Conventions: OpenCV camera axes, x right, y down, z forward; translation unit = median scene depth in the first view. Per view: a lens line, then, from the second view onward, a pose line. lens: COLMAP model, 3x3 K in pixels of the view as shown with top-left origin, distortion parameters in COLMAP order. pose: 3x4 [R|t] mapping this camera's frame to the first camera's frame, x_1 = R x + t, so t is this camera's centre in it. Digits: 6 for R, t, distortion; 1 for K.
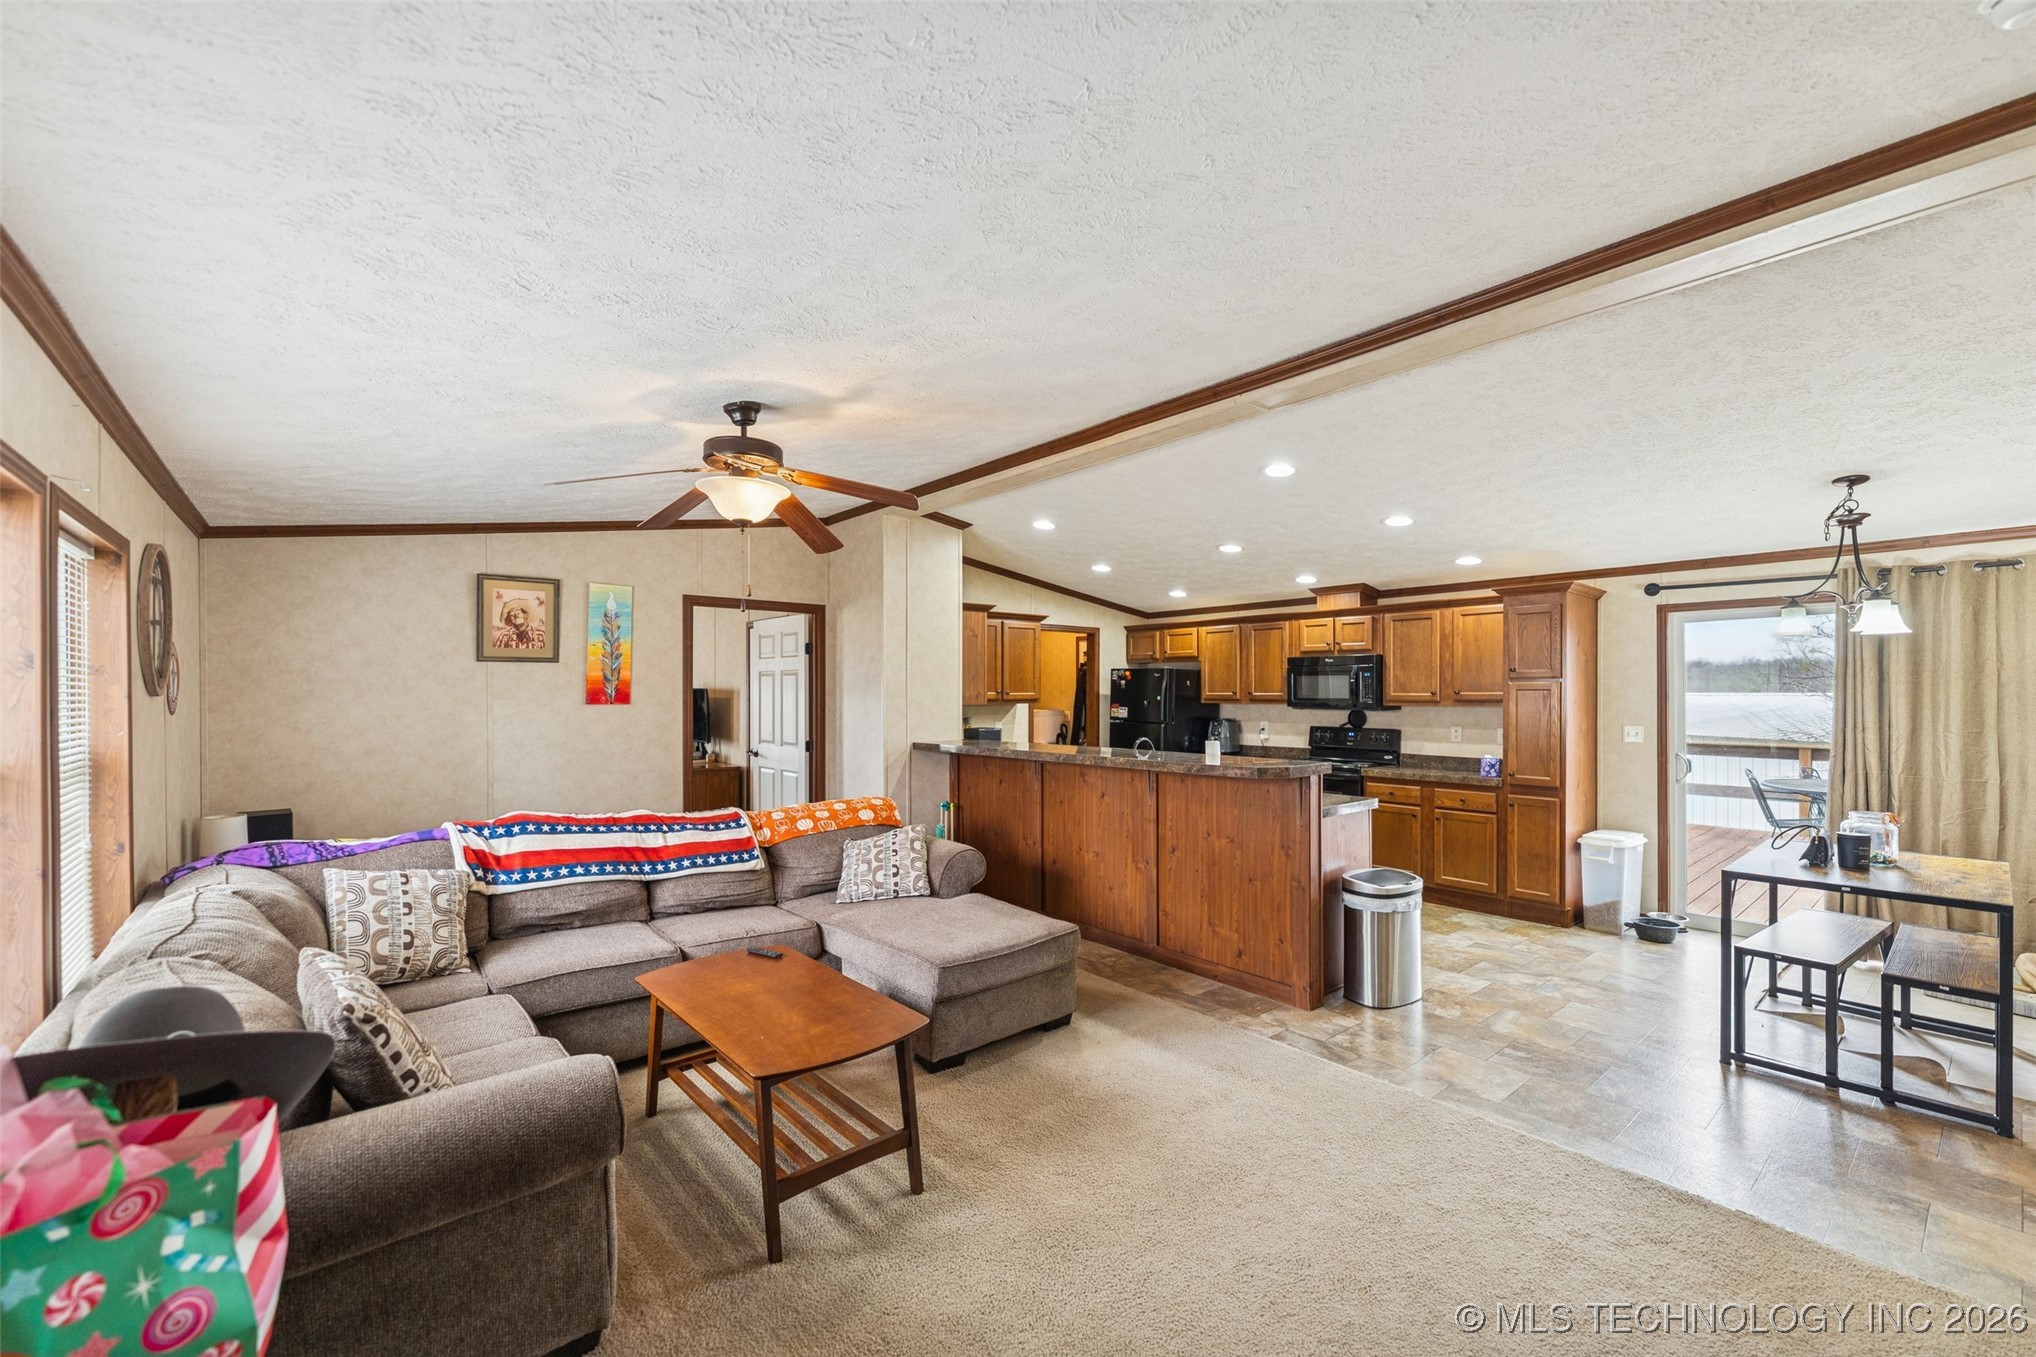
lens RADIAL K [[826.8, 0, 1016.6], [0, 826.8, 695.7], [0, 0, 1]] dist [0.002215, -0.001463]
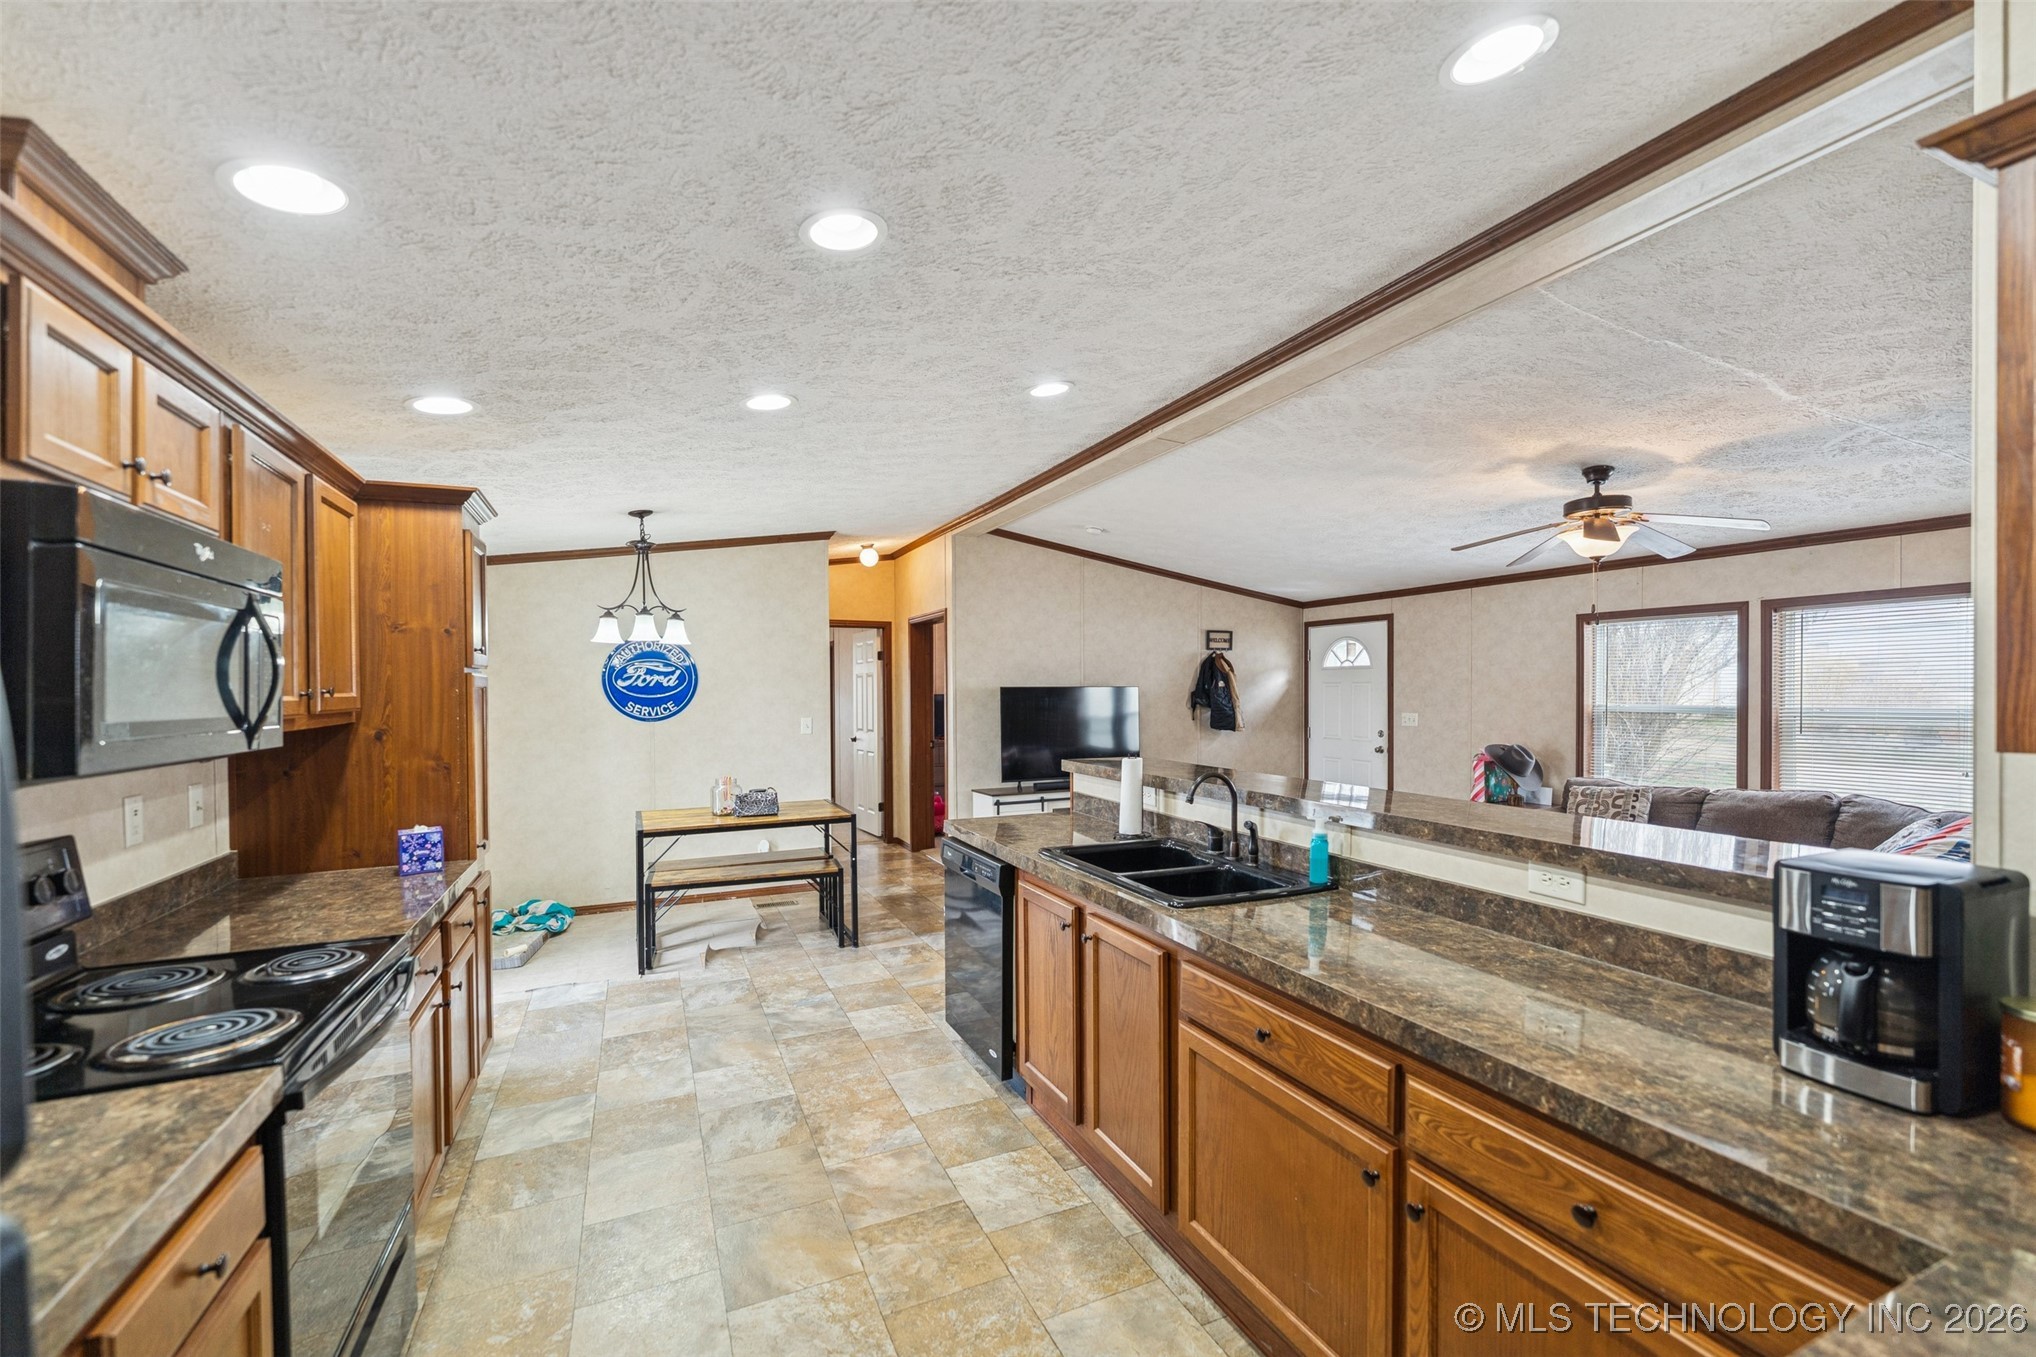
lens RADIAL K [[826.8, 0, 1013.3], [0, 826.8, 694.7], [0, 0, 1]] dist [0.002215, -0.001463]
pose [[-0.963156, 0.005986, 0.268876, 0.133914], [0.008600, 0.999927, 0.008546, -0.004816], [-0.268806, 0.010543, -0.963137, 1.549530]]
